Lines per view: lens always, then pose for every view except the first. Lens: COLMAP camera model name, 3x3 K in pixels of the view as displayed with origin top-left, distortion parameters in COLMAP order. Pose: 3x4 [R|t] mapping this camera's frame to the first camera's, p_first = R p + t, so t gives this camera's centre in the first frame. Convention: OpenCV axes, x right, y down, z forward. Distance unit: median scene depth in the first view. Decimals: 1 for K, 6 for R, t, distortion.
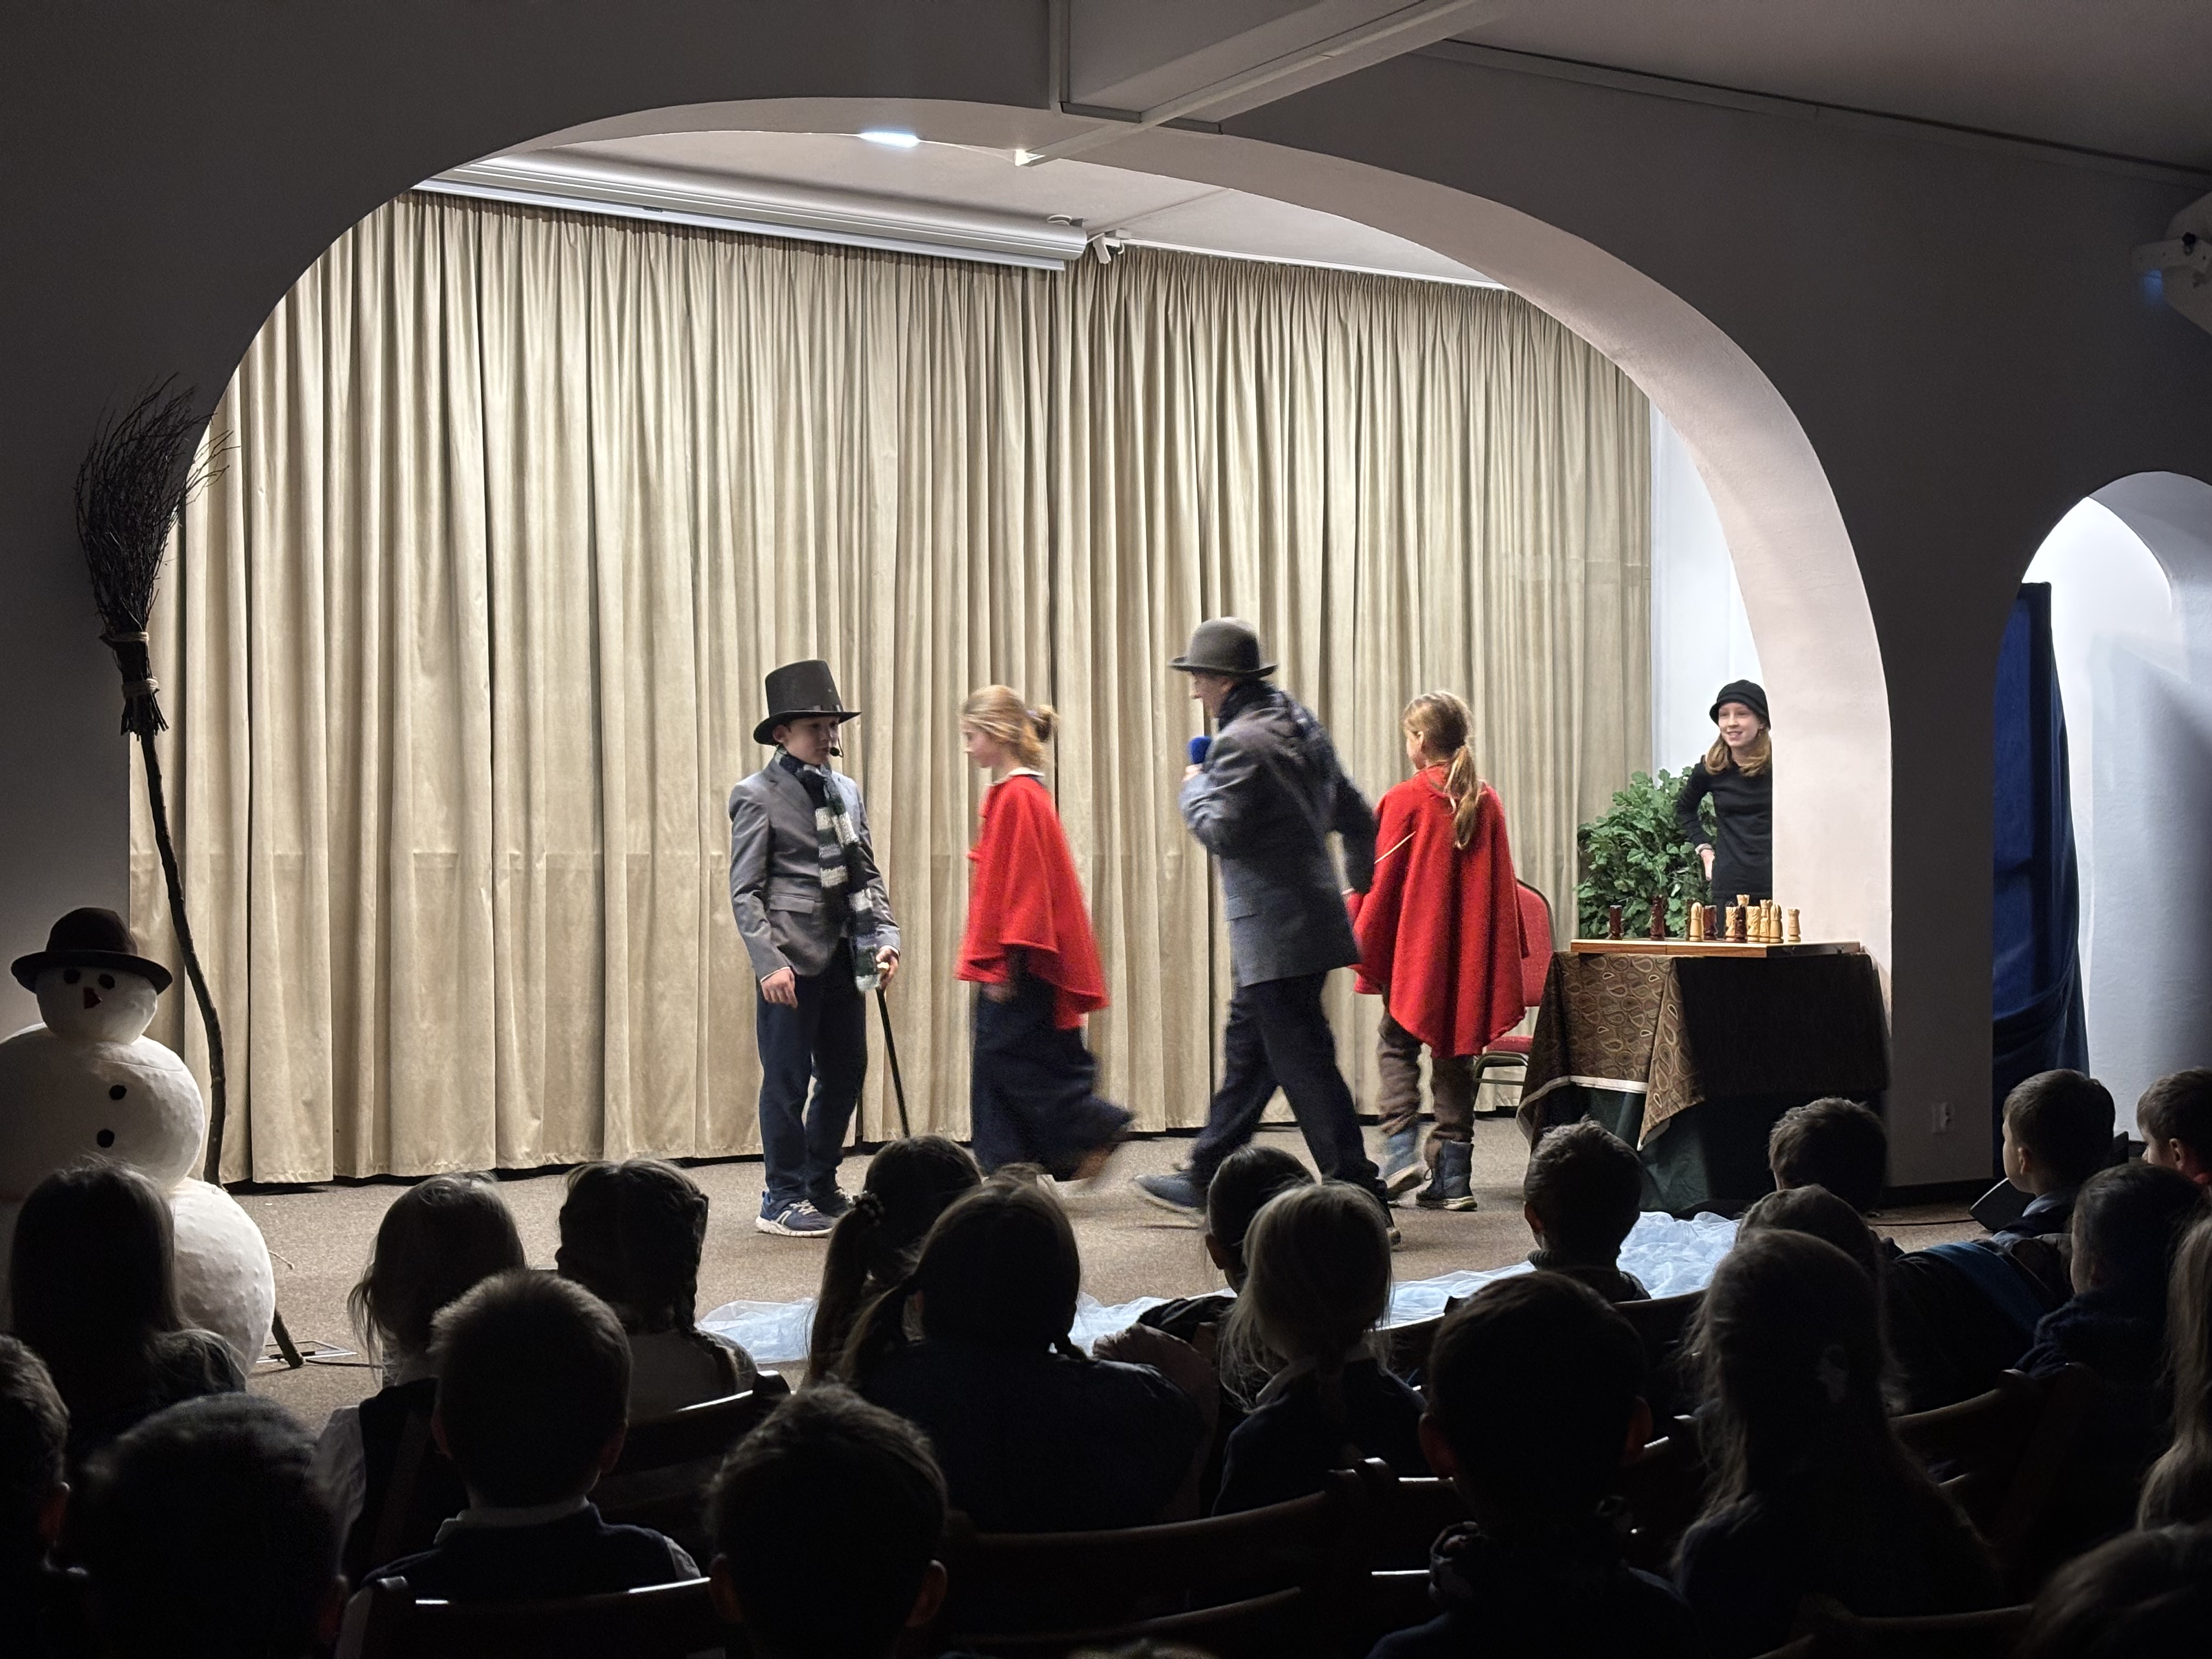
lens RADIAL K [[3304.4, 0, 1106.0], [0, 3304.4, 829.5], [0, 0, 1]] dist [0.277561, -1.136673]
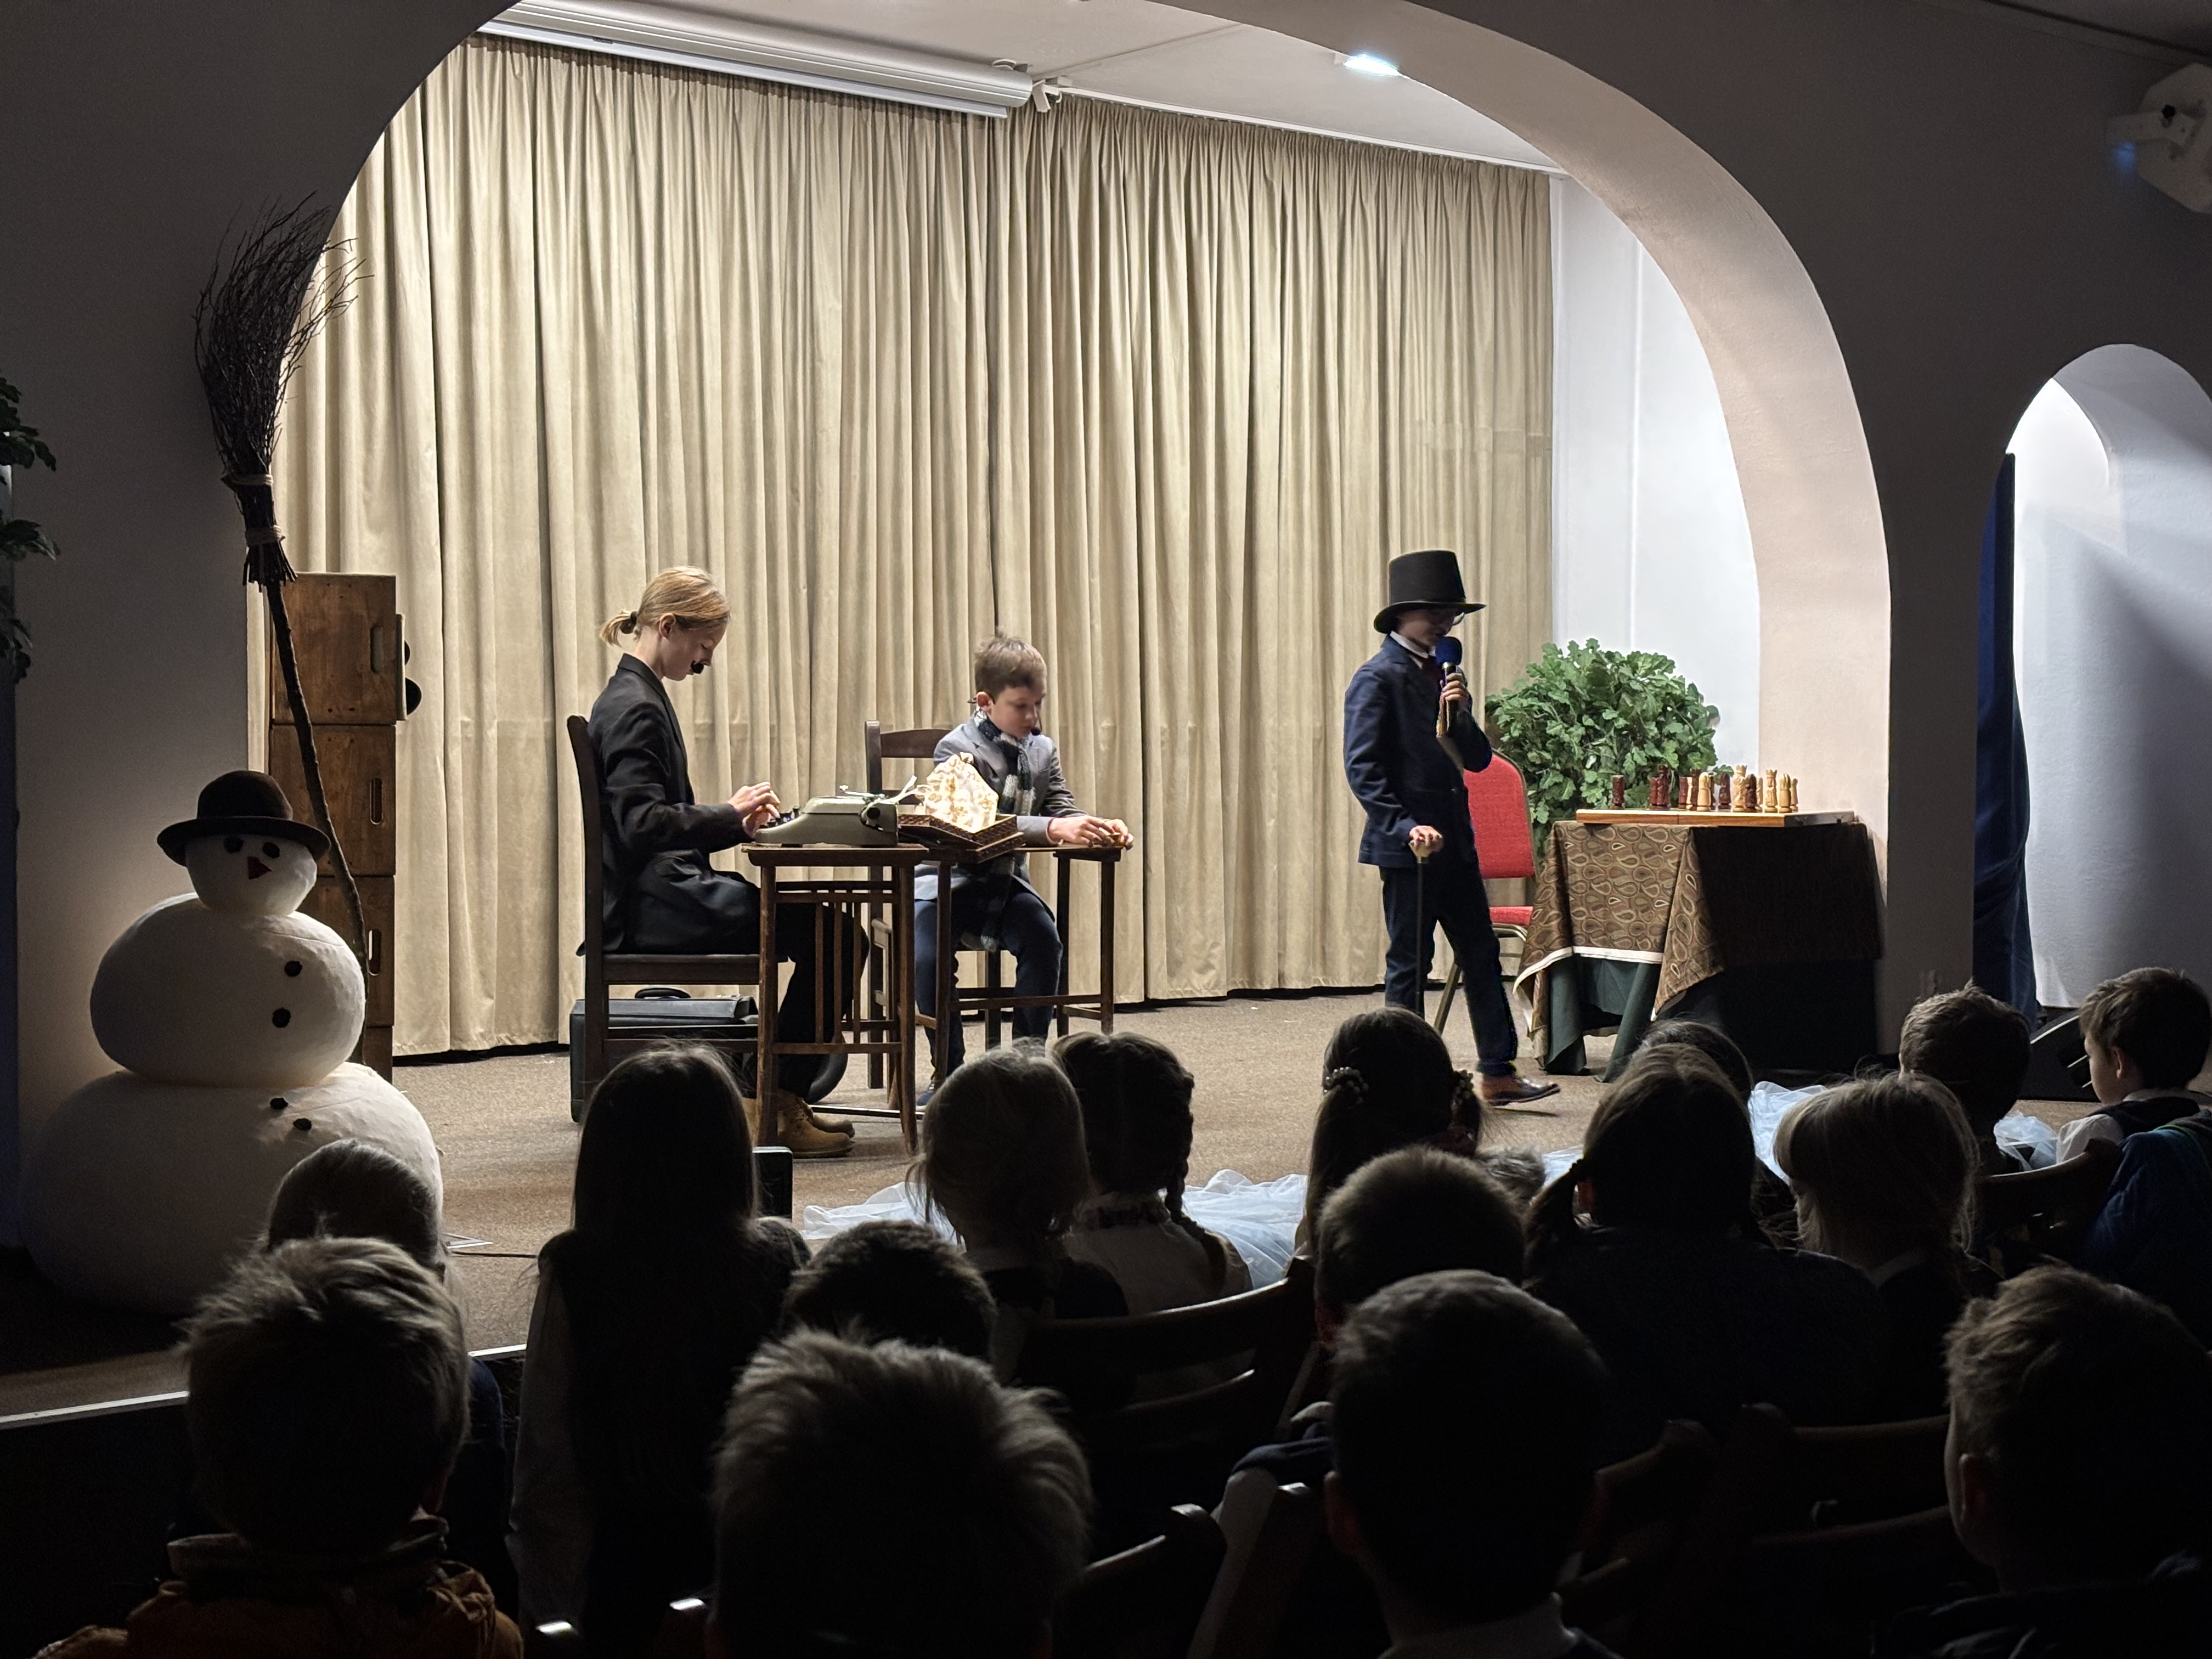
lens RADIAL K [[3304.4, 0, 1106.0], [0, 3304.4, 829.5], [0, 0, 1]] dist [0.277561, -1.136673]
pose [[0.993005, -0.001276, 0.118067, -0.105688], [-0.003039, 0.999334, 0.036362, 0.003099], [-0.118035, -0.036466, 0.992340, 0.031128]]
